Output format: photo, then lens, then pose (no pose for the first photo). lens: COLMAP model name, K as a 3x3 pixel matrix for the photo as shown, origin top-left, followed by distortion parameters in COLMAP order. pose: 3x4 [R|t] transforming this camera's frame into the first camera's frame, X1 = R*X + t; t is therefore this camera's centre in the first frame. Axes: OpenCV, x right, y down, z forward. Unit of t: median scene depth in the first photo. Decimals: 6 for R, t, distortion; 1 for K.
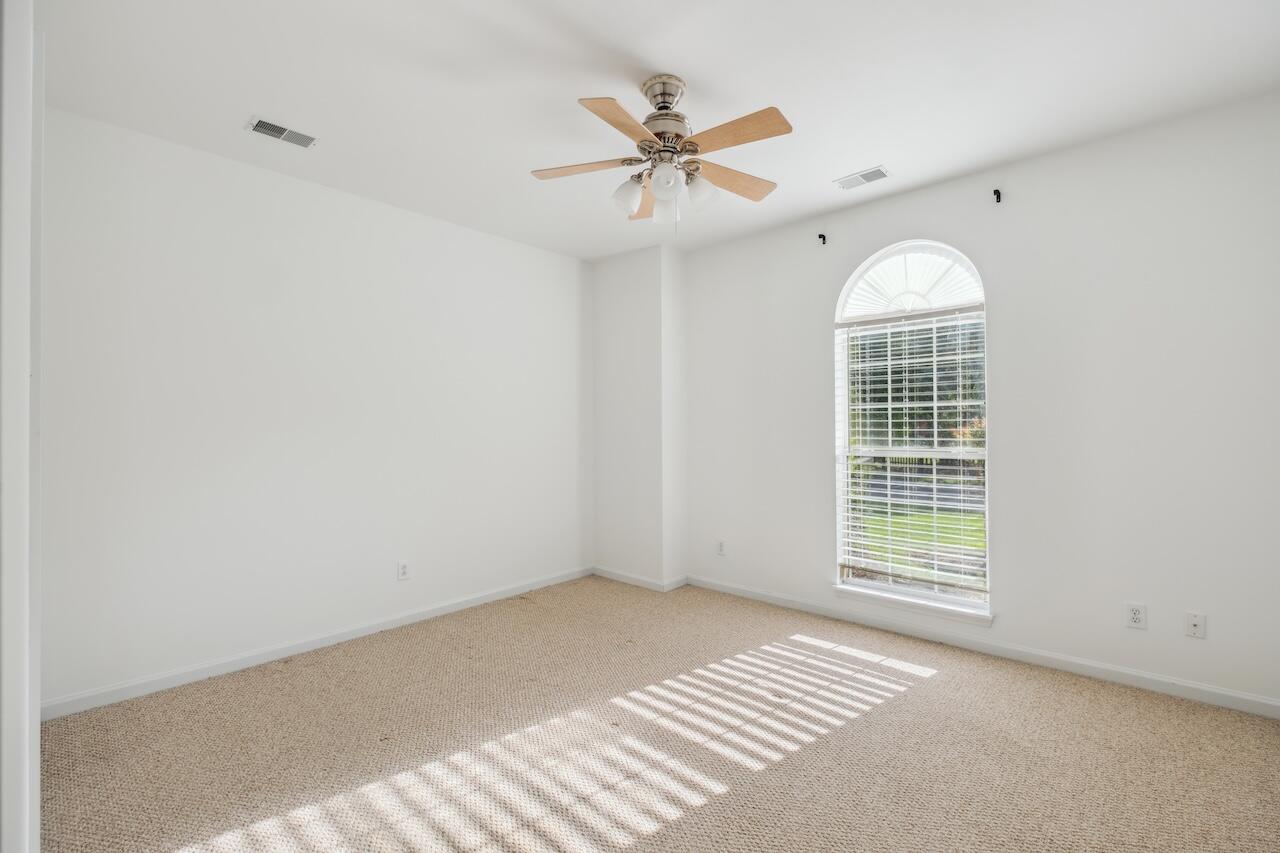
lens RADIAL K [[556.1, 0, 637.5], [0, 556.1, 426.4], [0, 0, 1]] dist [-0.001293, -0.002094]
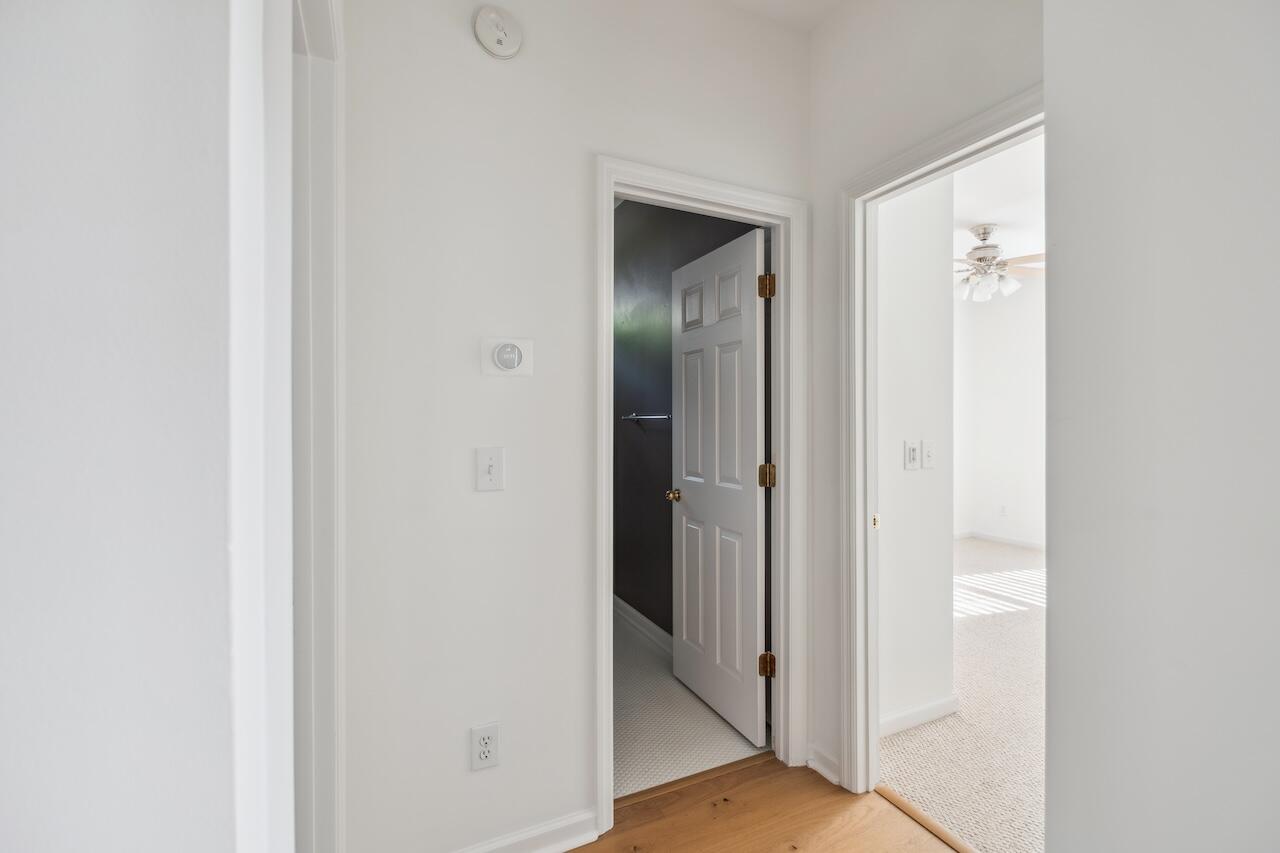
lens RADIAL K [[556.1, 0, 642.2], [0, 556.1, 420.4], [0, 0, 1]] dist [-0.001293, -0.002094]
pose [[0.927600, 0.003226, -0.373560, -0.319902], [-0.000213, 0.999967, 0.008106, -0.009131], [0.373574, -0.007440, 0.927571, -1.129501]]
